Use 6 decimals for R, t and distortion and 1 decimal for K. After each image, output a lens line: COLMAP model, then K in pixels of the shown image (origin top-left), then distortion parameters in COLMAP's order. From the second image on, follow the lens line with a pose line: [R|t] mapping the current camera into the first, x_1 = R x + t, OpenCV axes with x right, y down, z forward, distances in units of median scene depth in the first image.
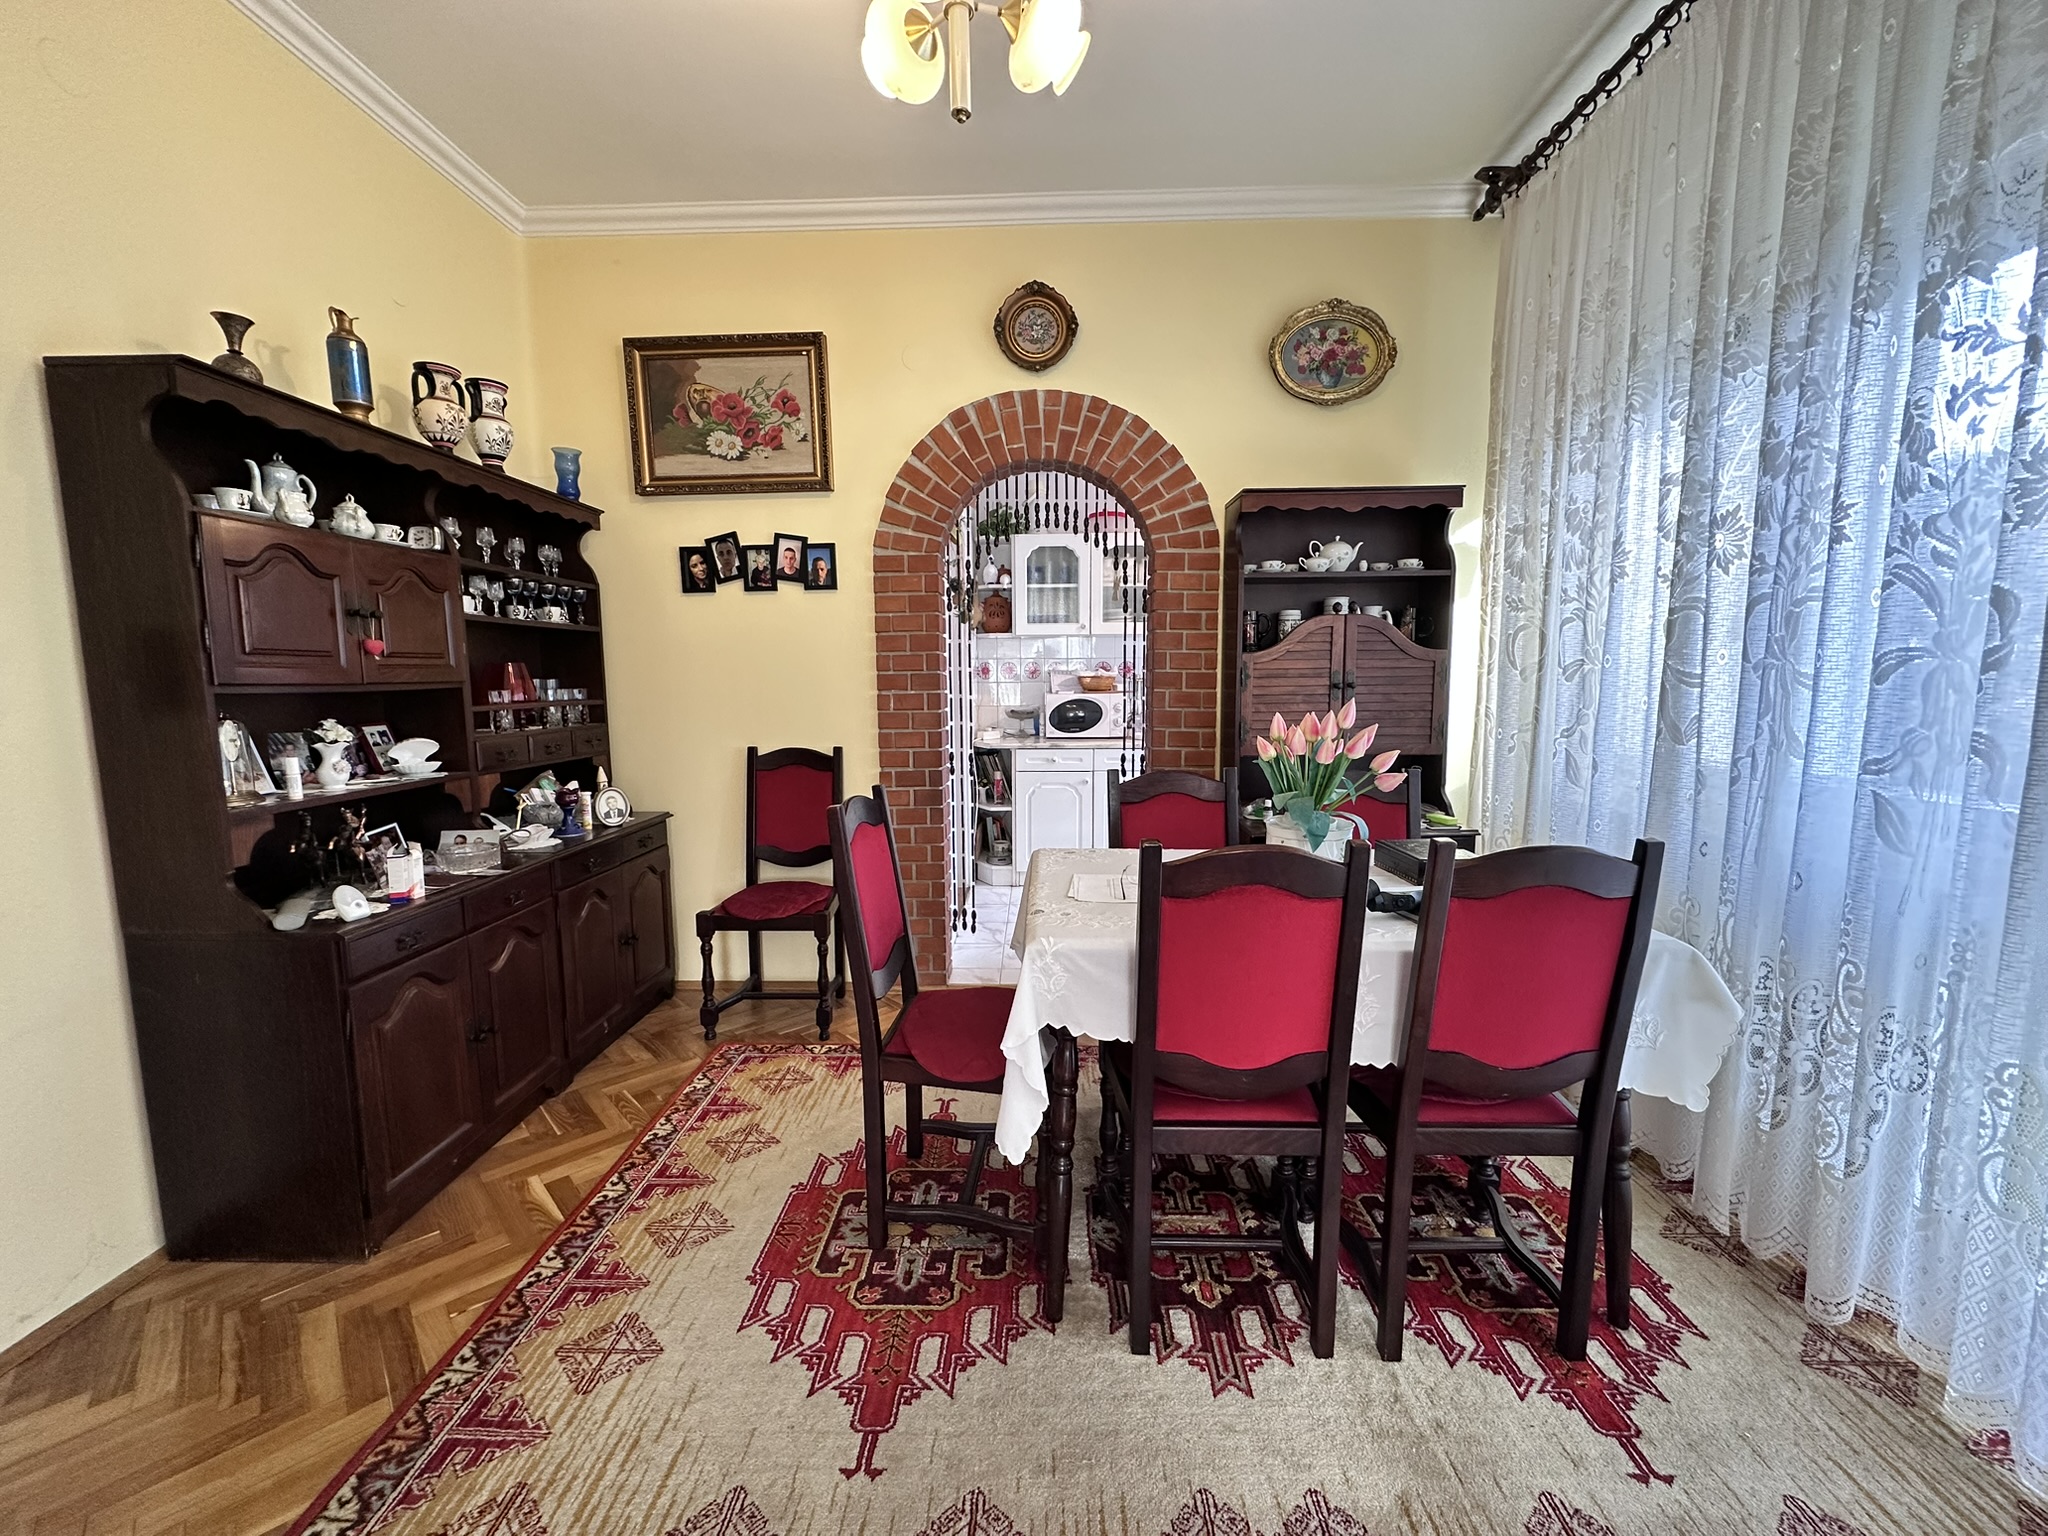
lens RADIAL K [[816.7, 0, 1022.3], [0, 816.7, 765.7], [0, 0, 1]] dist [-0.001166, 0.000149]
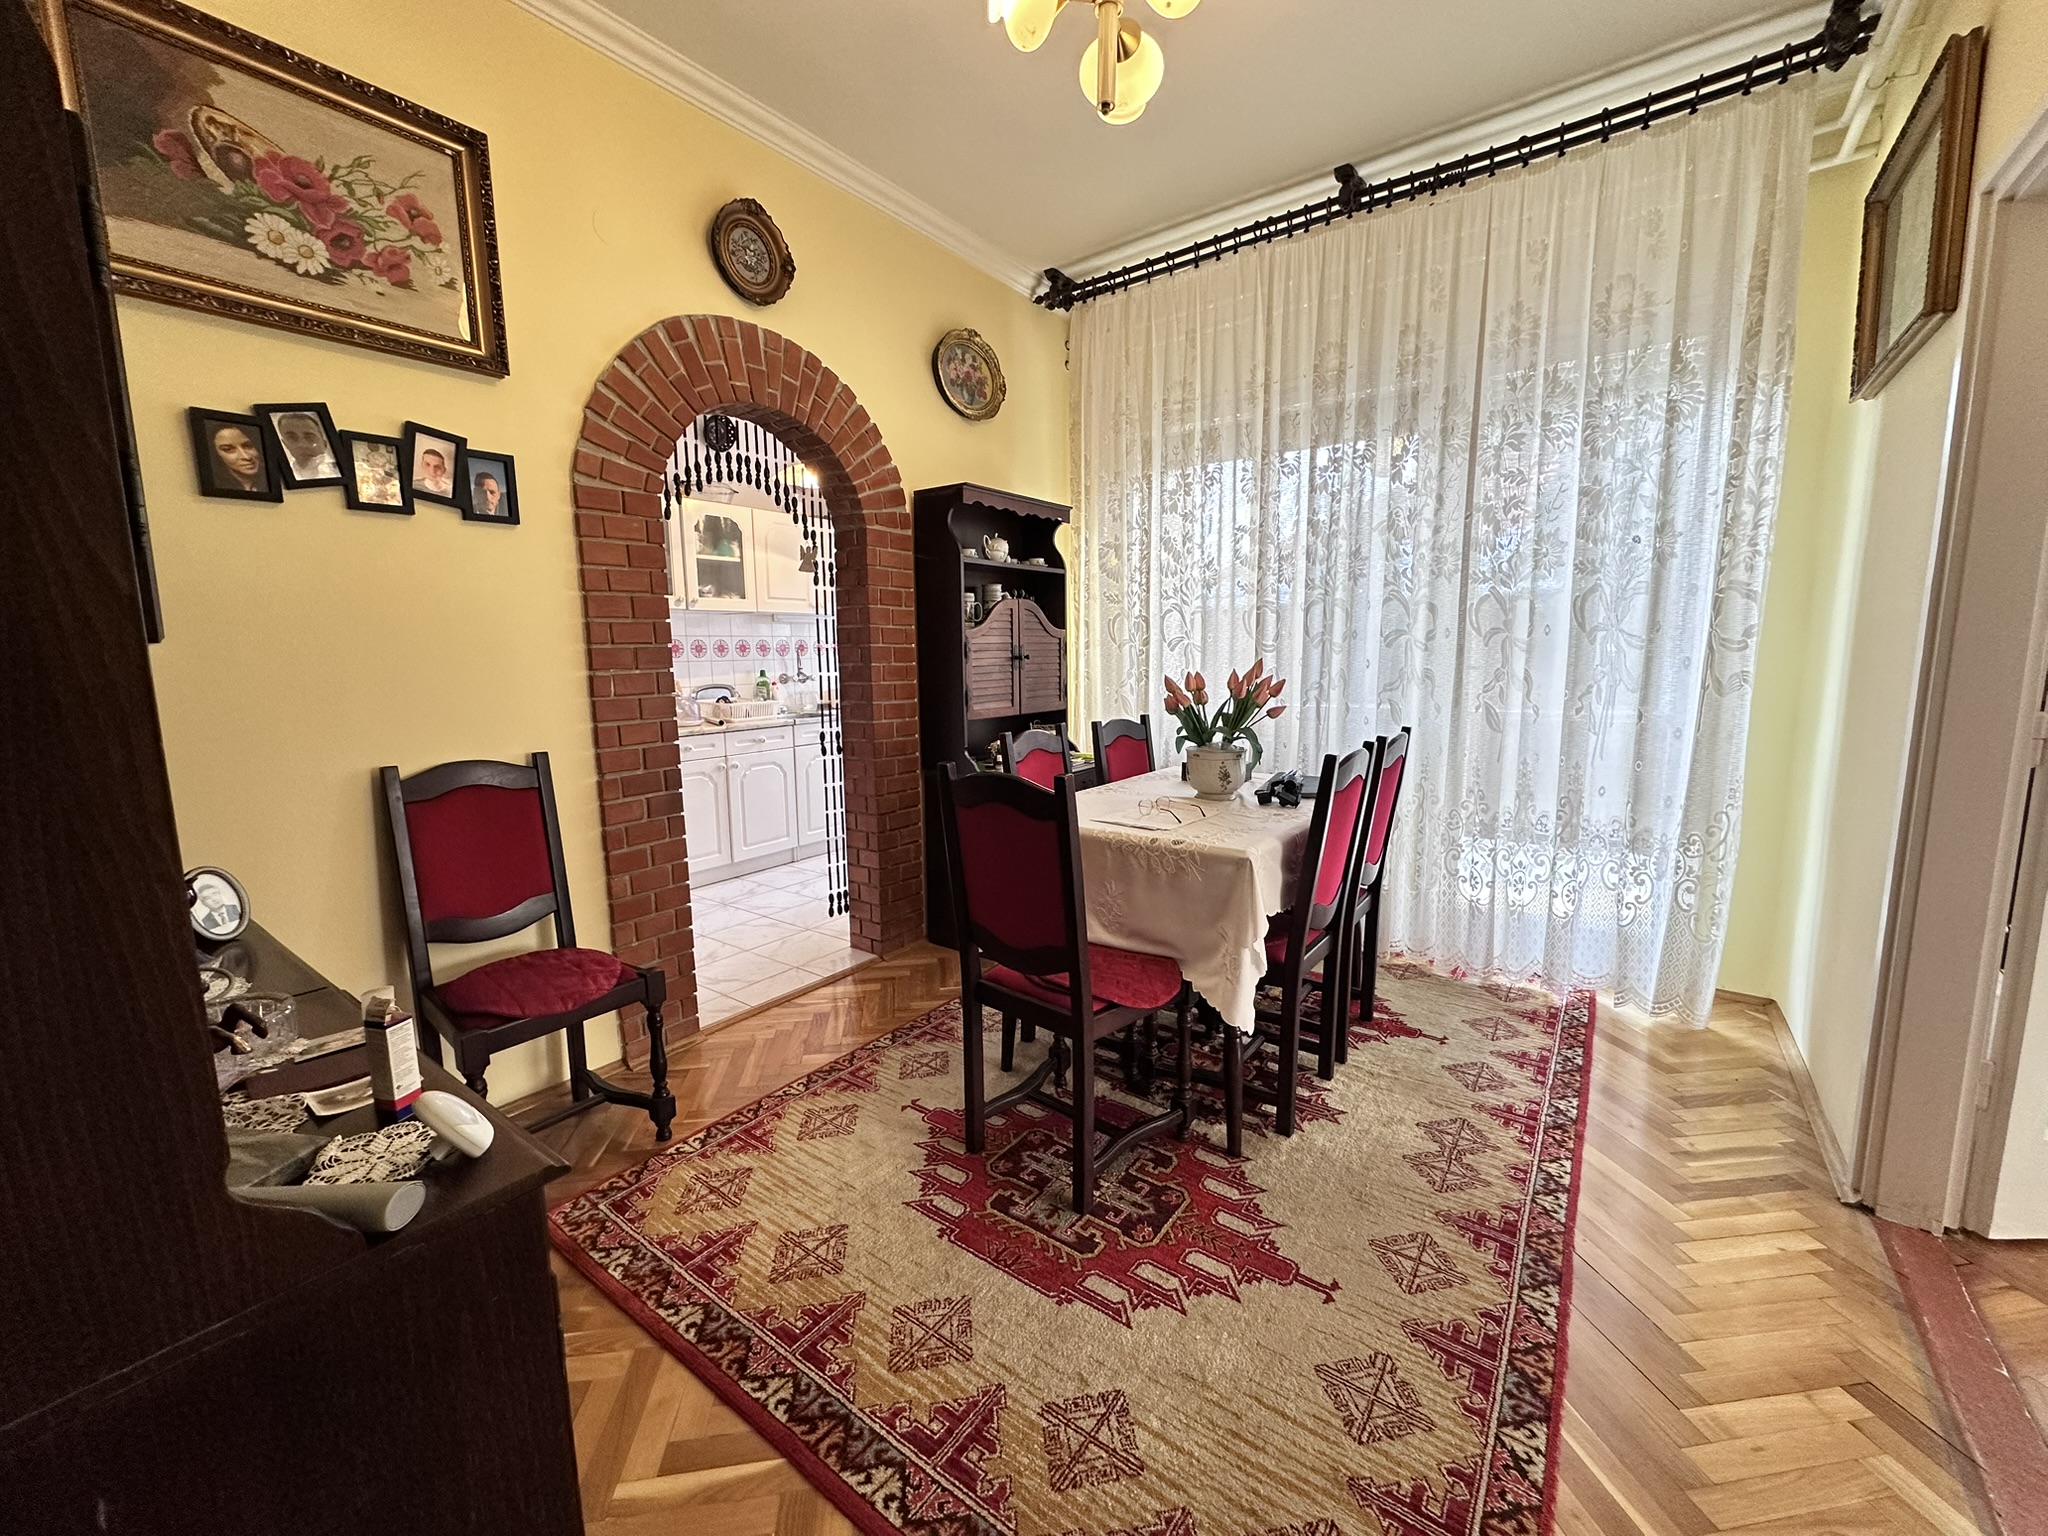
lens RADIAL K [[816.7, 0, 1022.3], [0, 816.7, 765.7], [0, 0, 1]] dist [-0.001166, 0.000149]
pose [[0.574460, -0.114200, 0.810527, -0.588894], [0.103400, 0.992412, 0.066542, -0.016698], [-0.811975, 0.045583, 0.581909, 0.274973]]
